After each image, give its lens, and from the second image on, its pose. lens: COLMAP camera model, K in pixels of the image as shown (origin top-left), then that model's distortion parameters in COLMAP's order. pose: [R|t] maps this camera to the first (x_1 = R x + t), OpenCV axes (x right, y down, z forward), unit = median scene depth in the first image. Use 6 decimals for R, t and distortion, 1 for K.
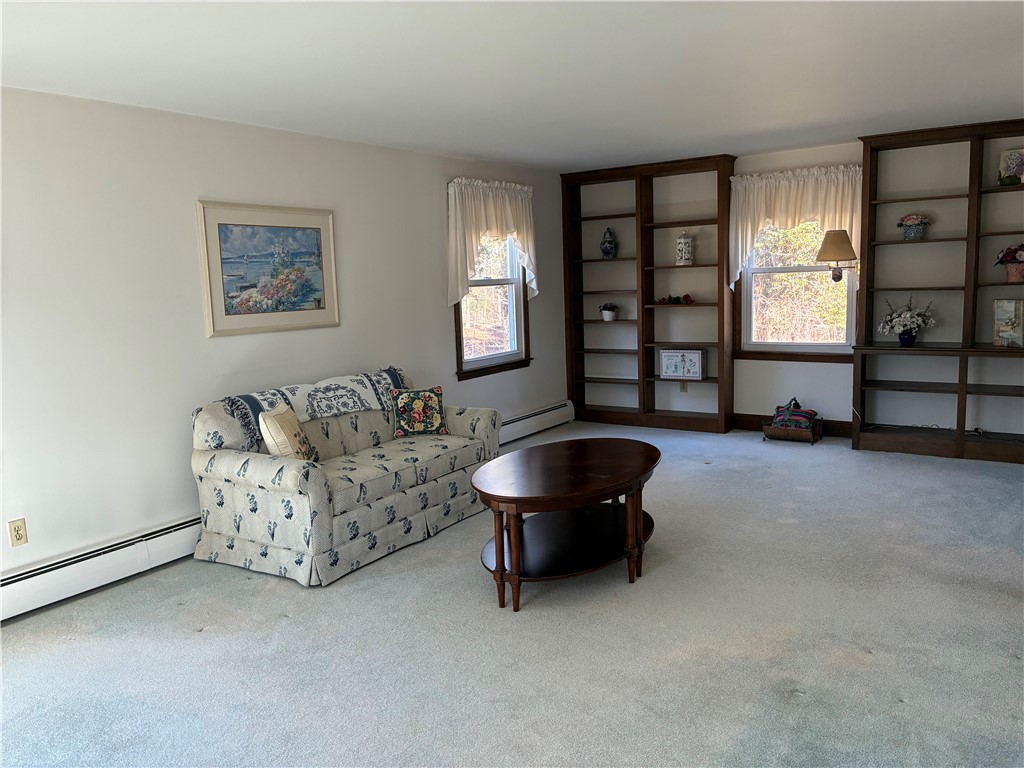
lens RADIAL K [[778.7, 0, 508.3], [0, 778.7, 382.1], [0, 0, 1]] dist [0.019610, 0.002670]
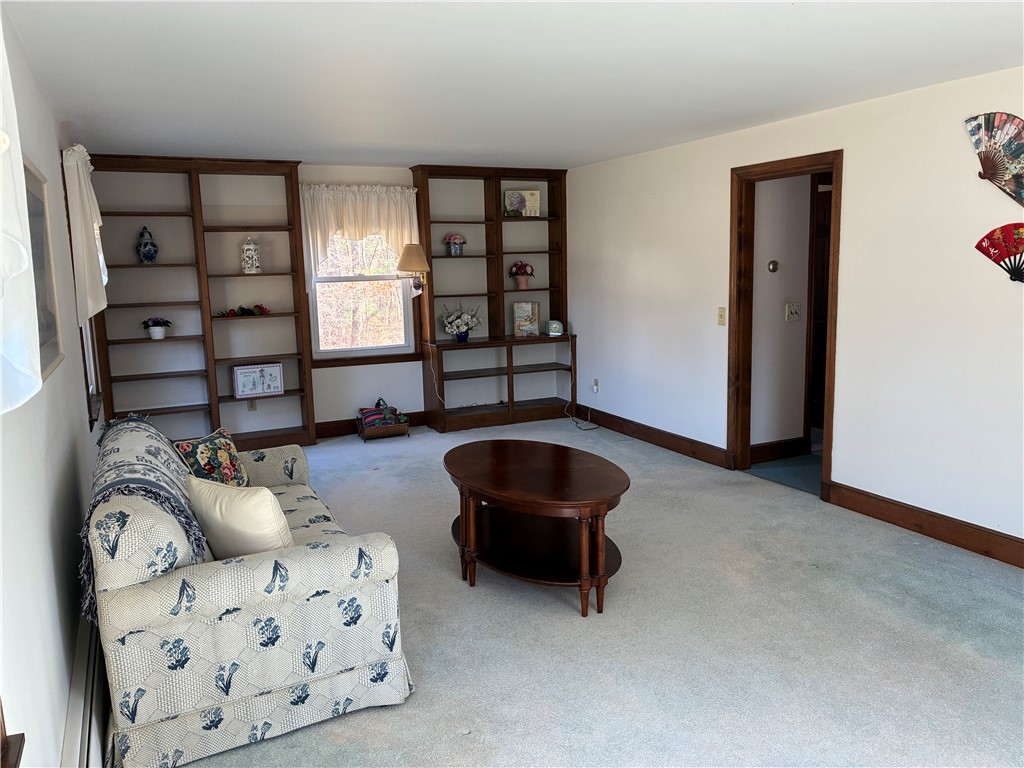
lens RADIAL K [[778.7, 0, 508.3], [0, 778.7, 382.1], [0, 0, 1]] dist [0.019610, 0.002670]
pose [[0.500926, -0.106410, 0.858924, -0.468400], [0.123517, 0.991044, 0.050743, -0.034356], [-0.856631, 0.080673, 0.509584, 0.303103]]
